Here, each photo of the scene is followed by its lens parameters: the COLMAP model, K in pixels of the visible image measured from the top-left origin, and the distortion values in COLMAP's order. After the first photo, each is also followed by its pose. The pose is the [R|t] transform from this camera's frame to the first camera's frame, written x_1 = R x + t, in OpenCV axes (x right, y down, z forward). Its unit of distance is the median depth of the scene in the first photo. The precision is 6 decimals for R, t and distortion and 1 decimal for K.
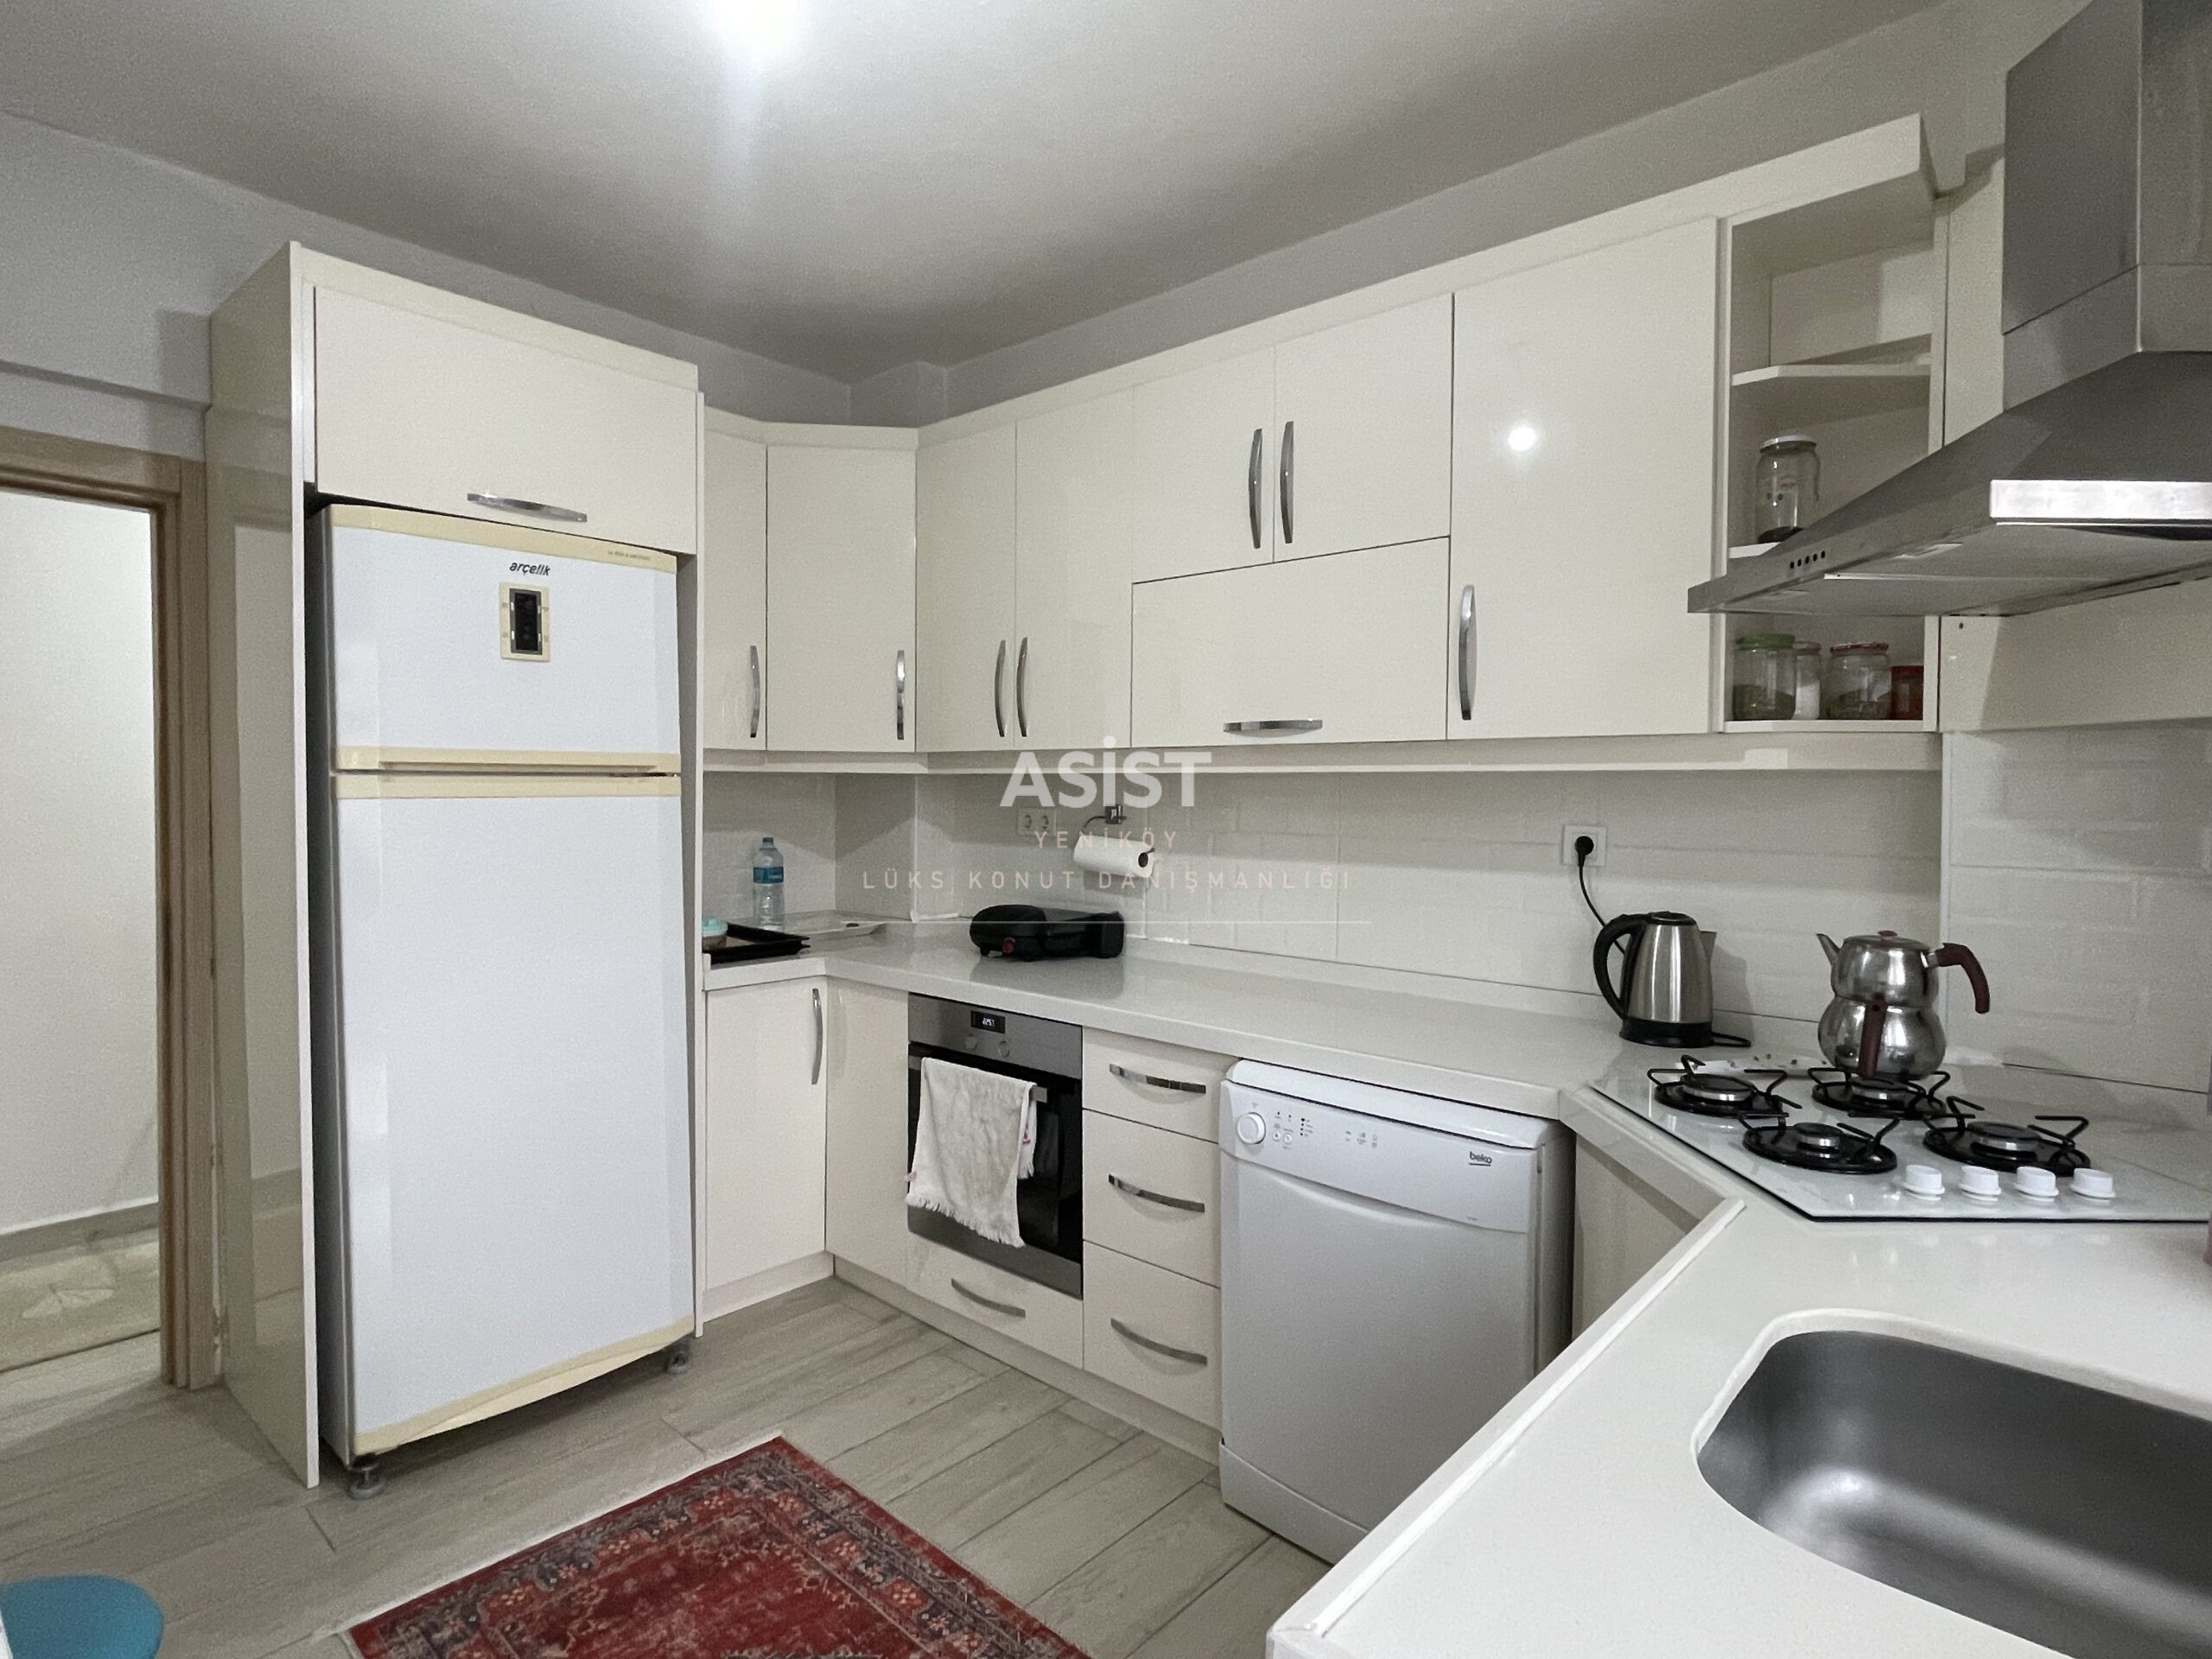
lens RADIAL K [[1159.2, 0, 1108.3], [0, 1159.2, 829.0], [0, 0, 1]] dist [-0.014536, 0.001852]
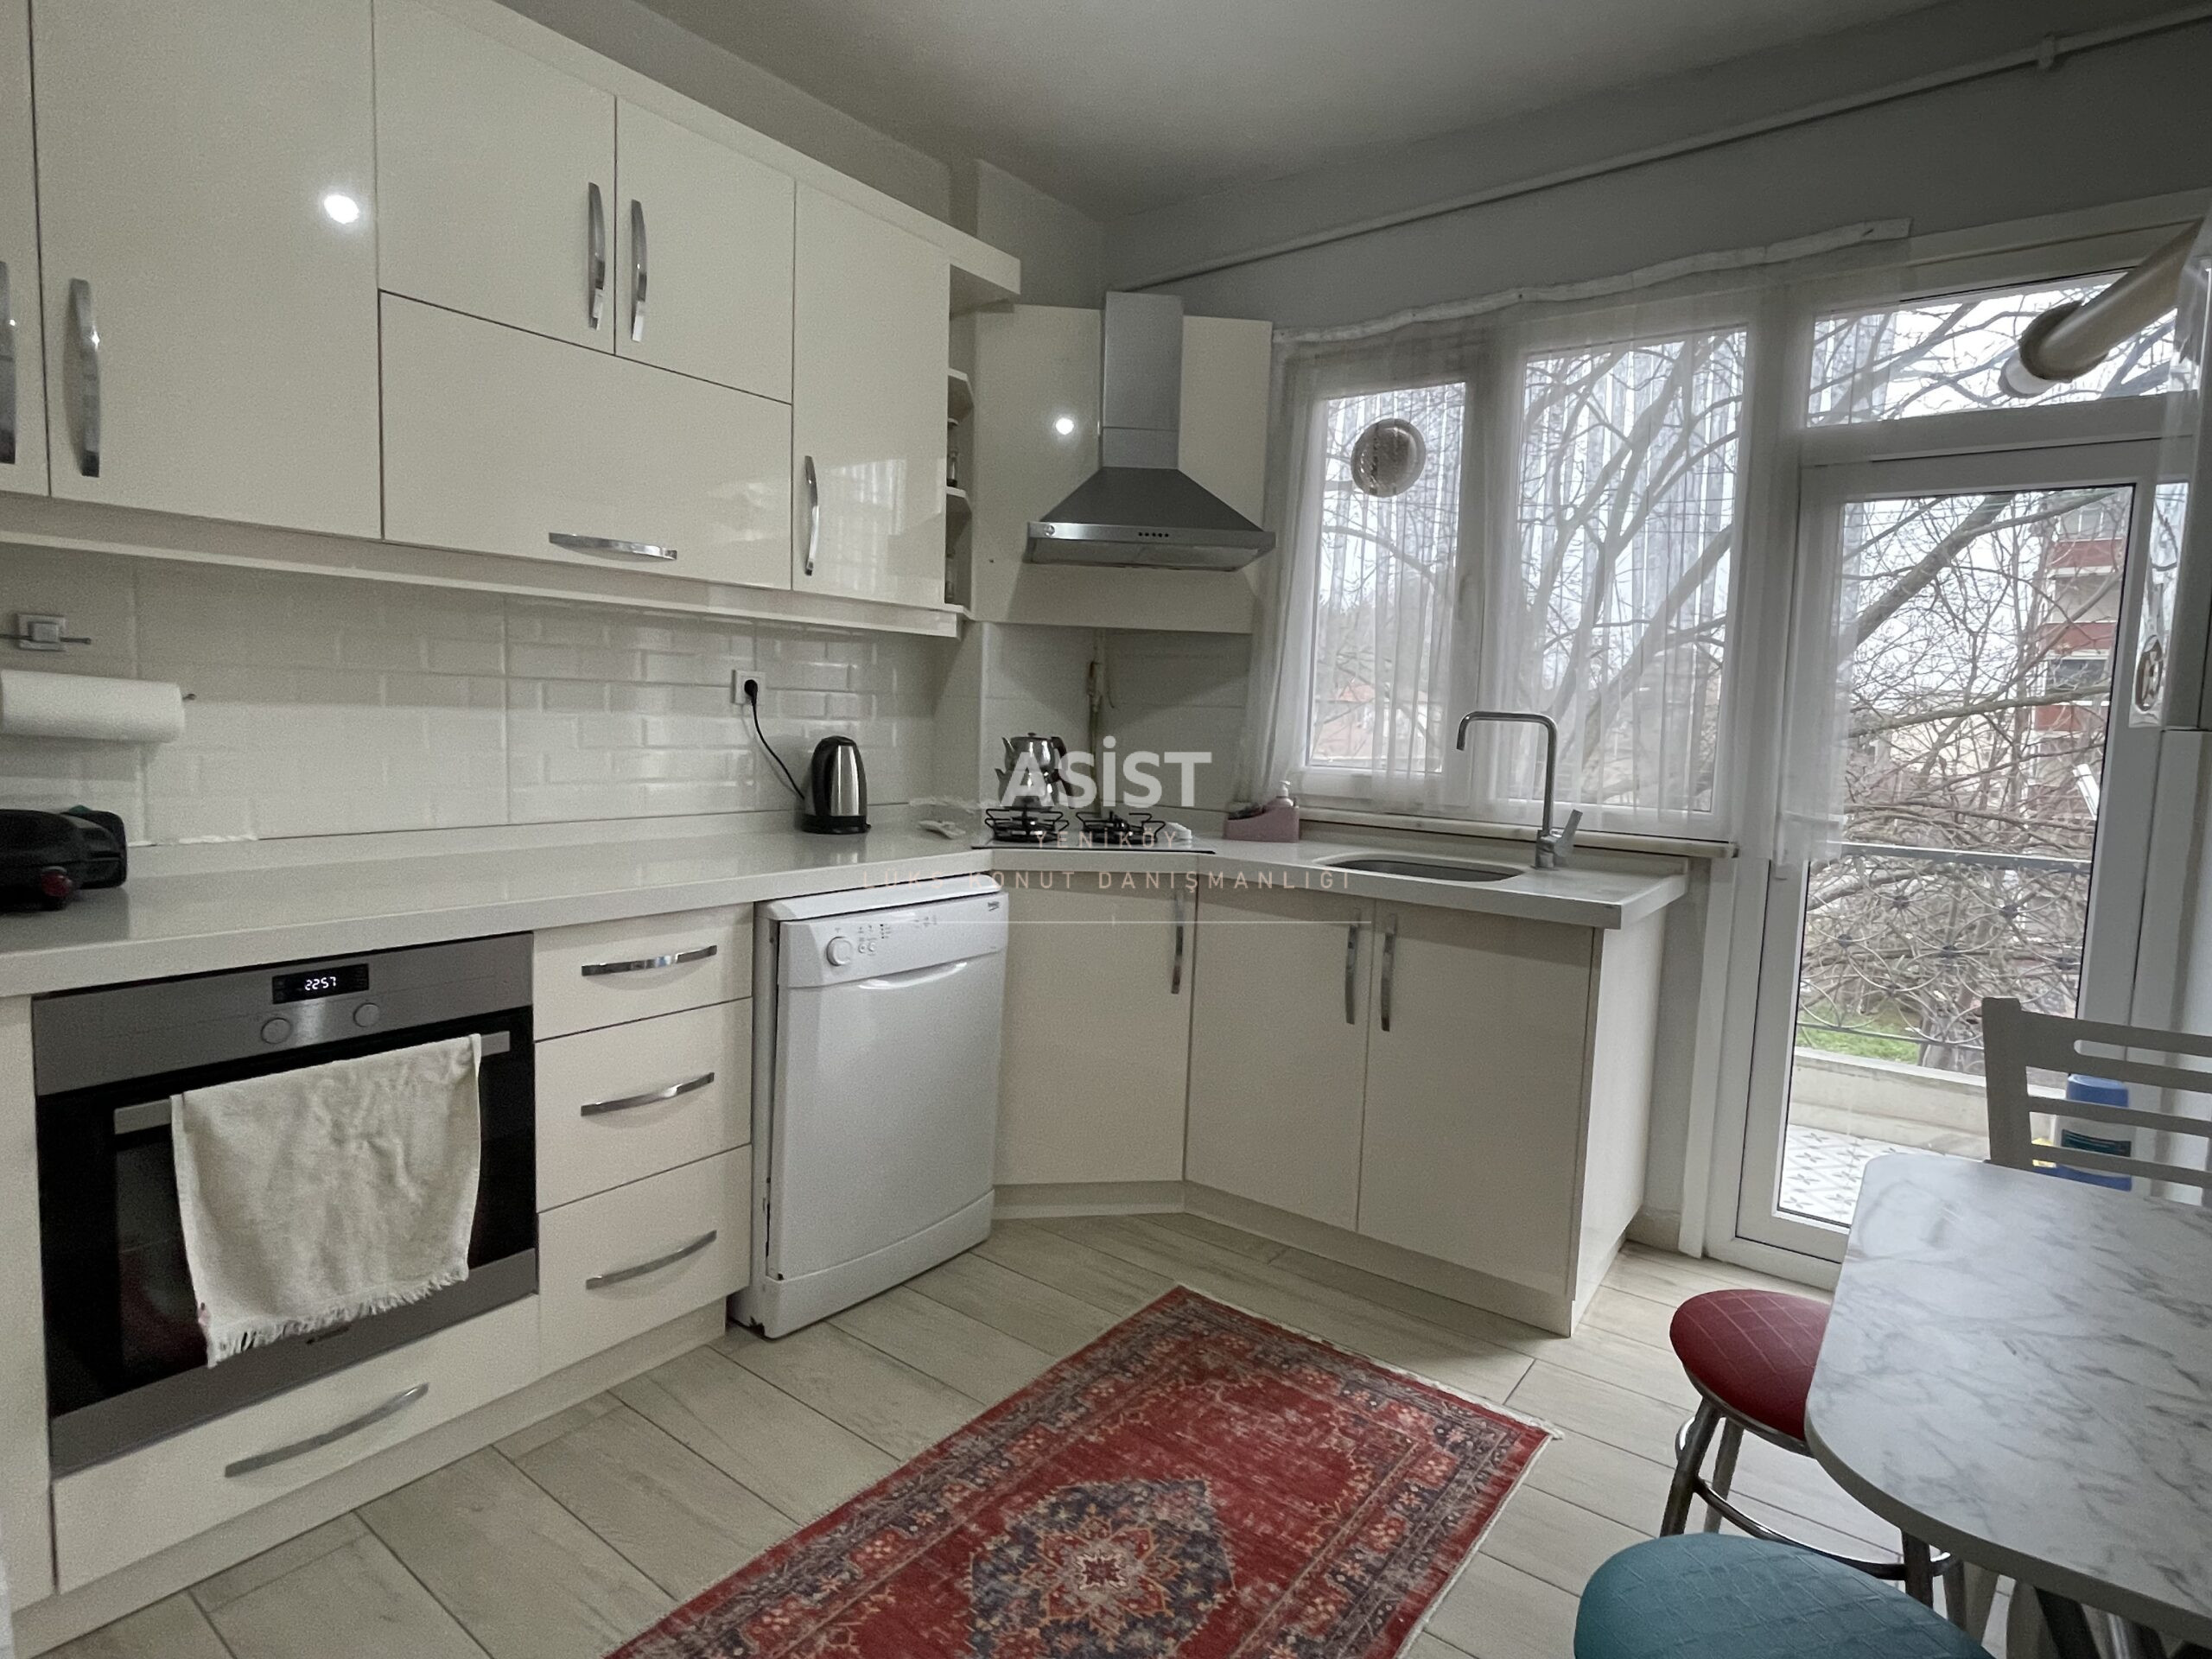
lens RADIAL K [[1159.2, 0, 1111.3], [0, 1159.2, 819.1], [0, 0, 1]] dist [-0.014536, 0.001852]
pose [[-0.088942, -0.108363, 0.990125, -0.772037], [-0.006616, 0.994107, 0.108204, 0.017289], [-0.996015, 0.003073, -0.089135, 0.699264]]
